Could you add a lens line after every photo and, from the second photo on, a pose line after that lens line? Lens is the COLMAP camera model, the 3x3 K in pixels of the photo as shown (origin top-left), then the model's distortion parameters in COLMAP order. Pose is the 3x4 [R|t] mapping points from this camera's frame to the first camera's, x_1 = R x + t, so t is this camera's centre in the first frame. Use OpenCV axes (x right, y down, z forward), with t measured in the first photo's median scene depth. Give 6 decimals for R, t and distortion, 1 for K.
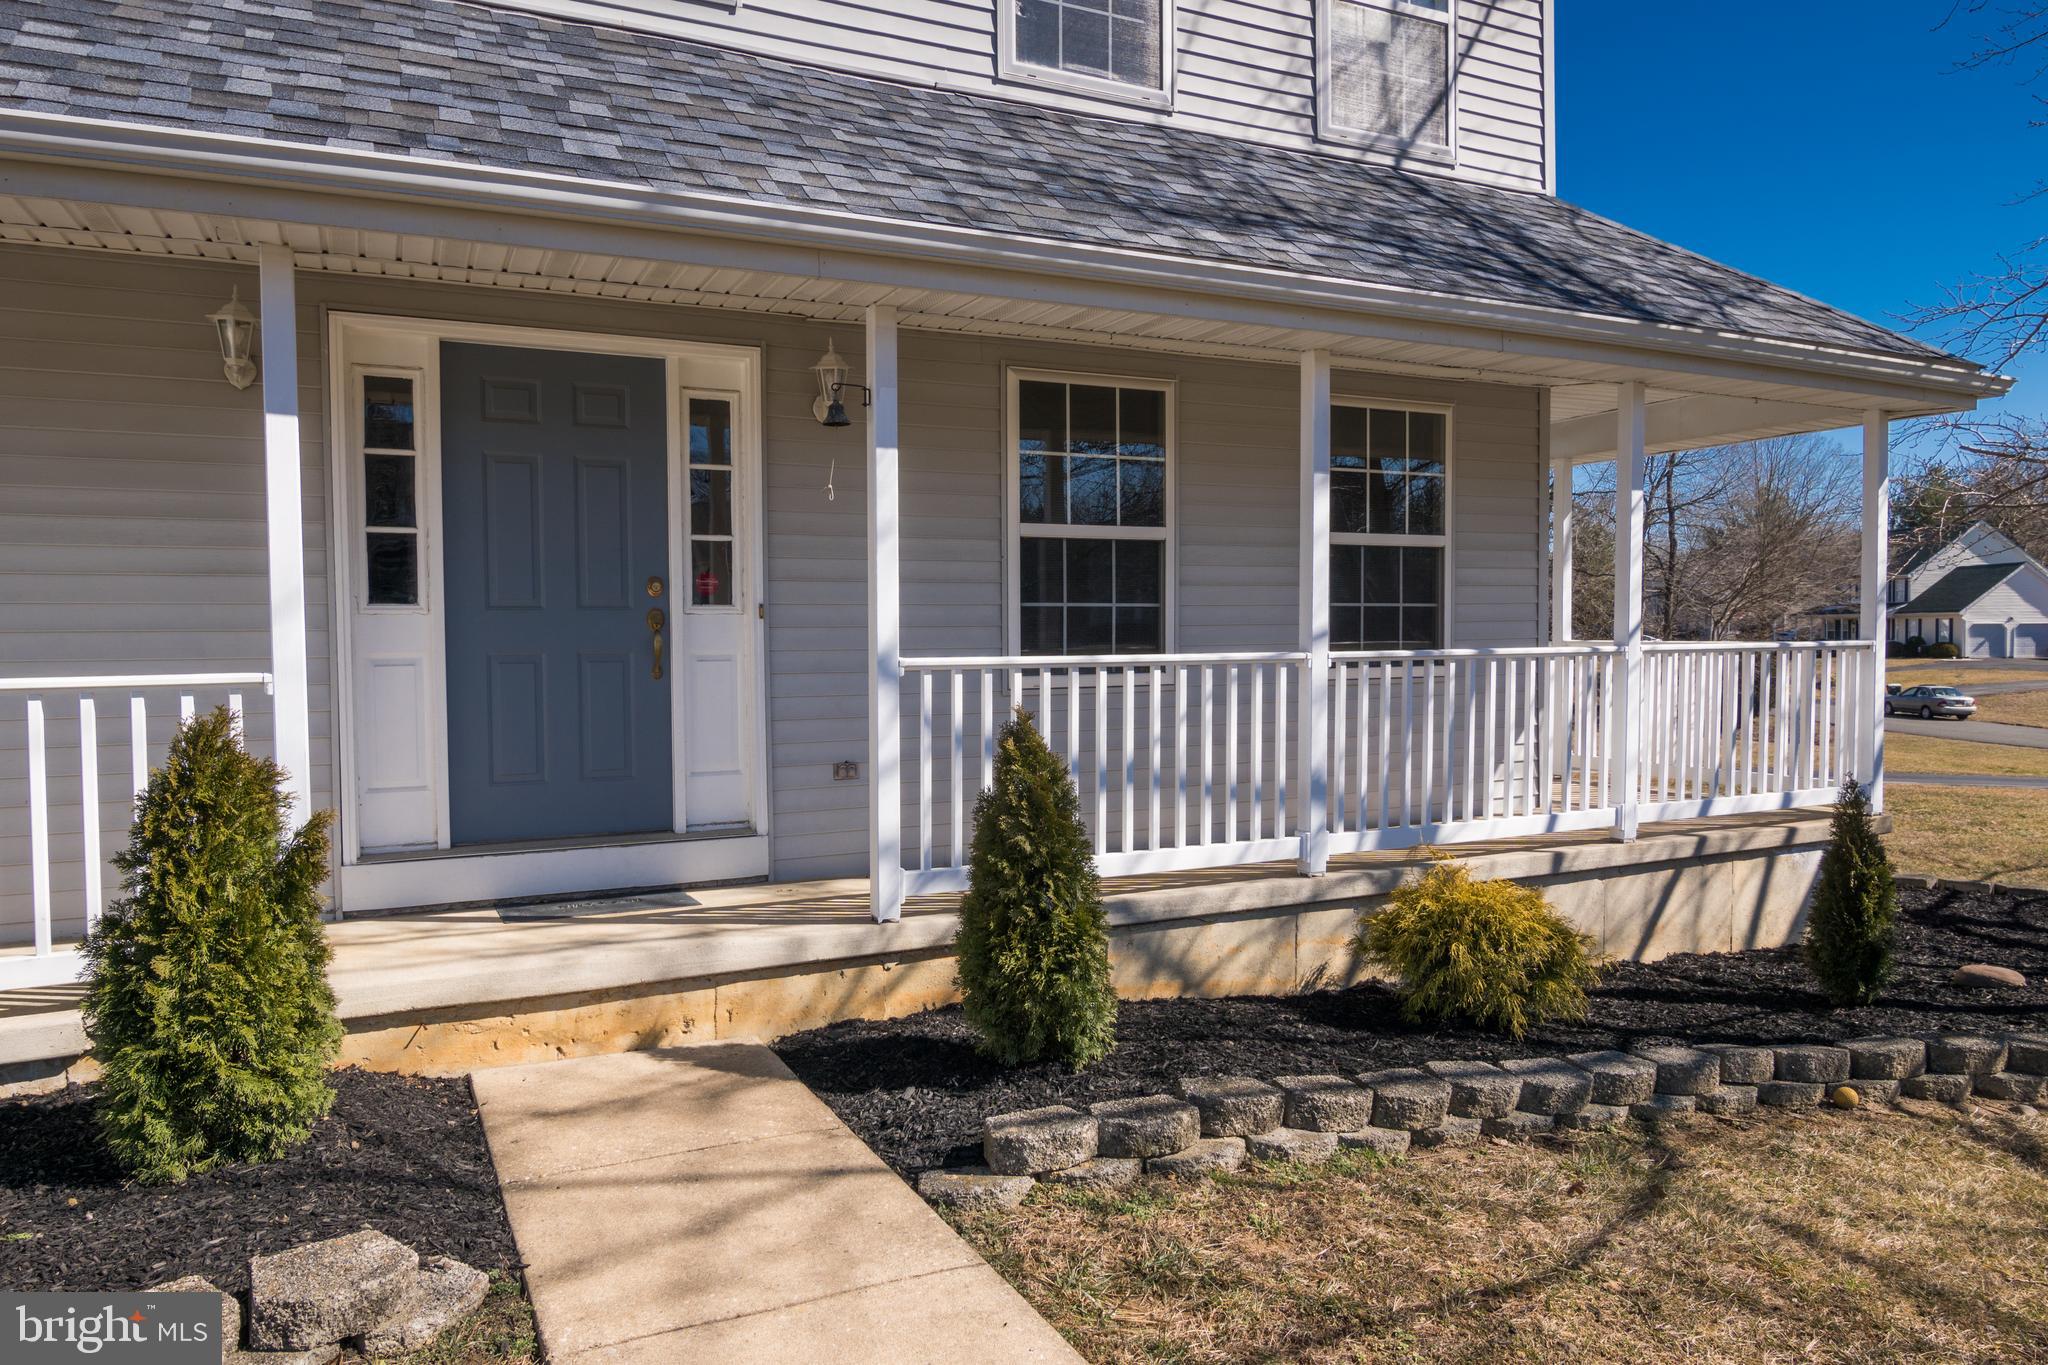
lens RADIAL K [[1360.3, 0, 1024.0], [0, 1360.3, 682.5], [0, 0, 1]] dist [0.002110, -0.002945]
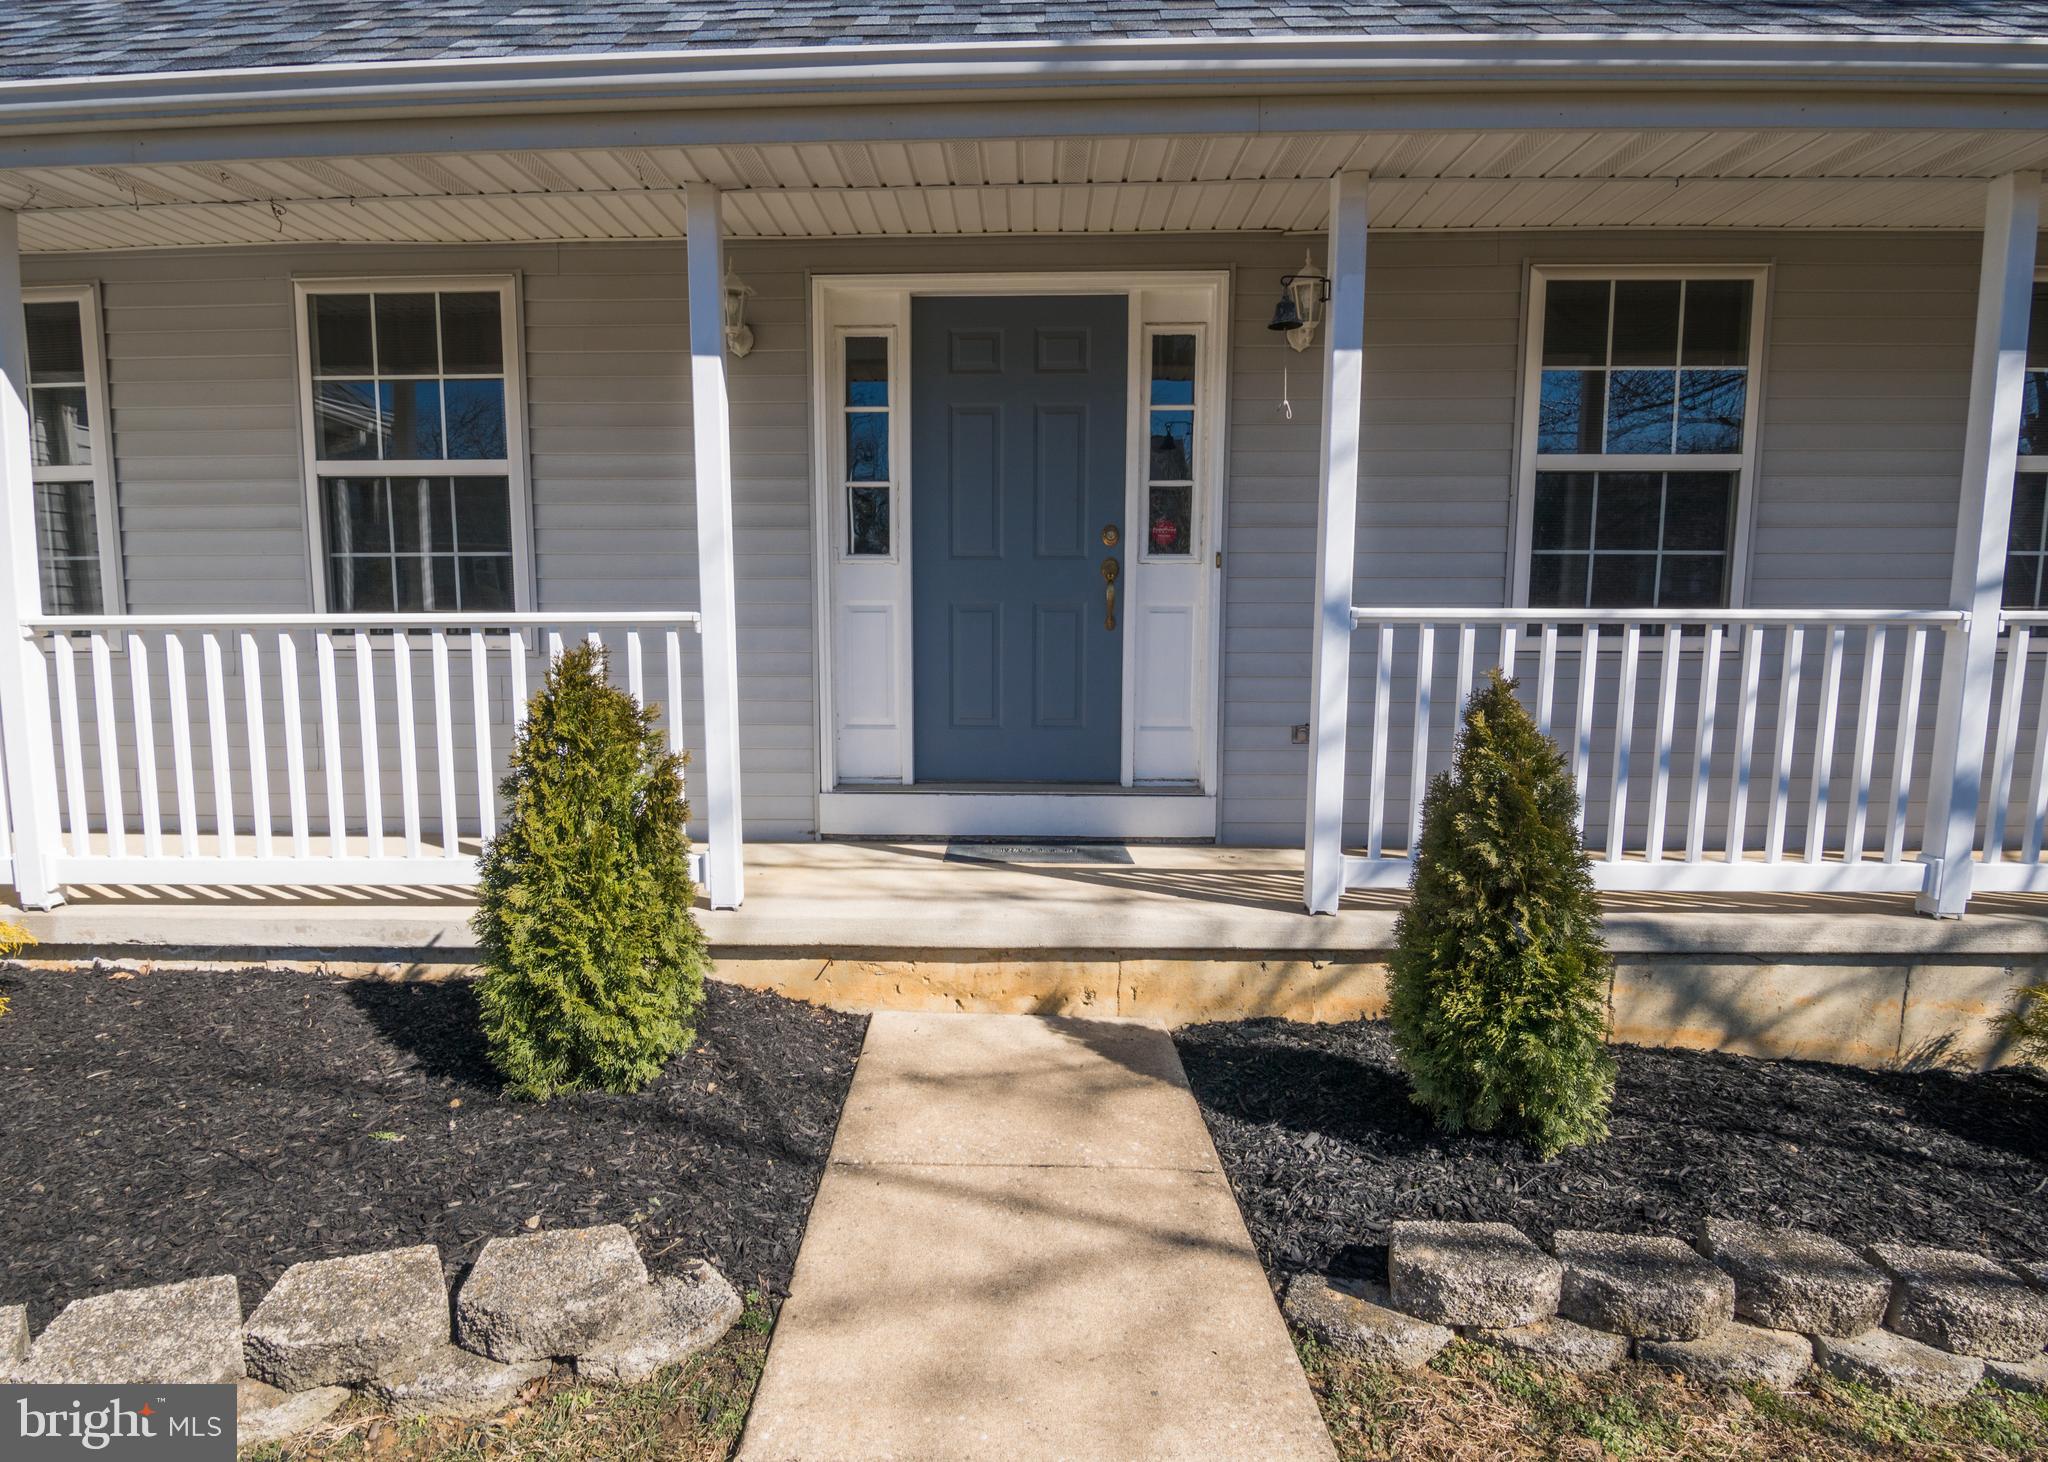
lens RADIAL K [[1092.4, 0, 969.1], [0, 1092.4, 733.6], [0, 0, 1]] dist [-0.008321, -0.009305]
pose [[0.877153, 0.063637, -0.475975, 0.027707], [-0.024195, 0.995778, 0.088546, 0.005613], [0.479600, -0.066152, 0.874990, 0.310058]]
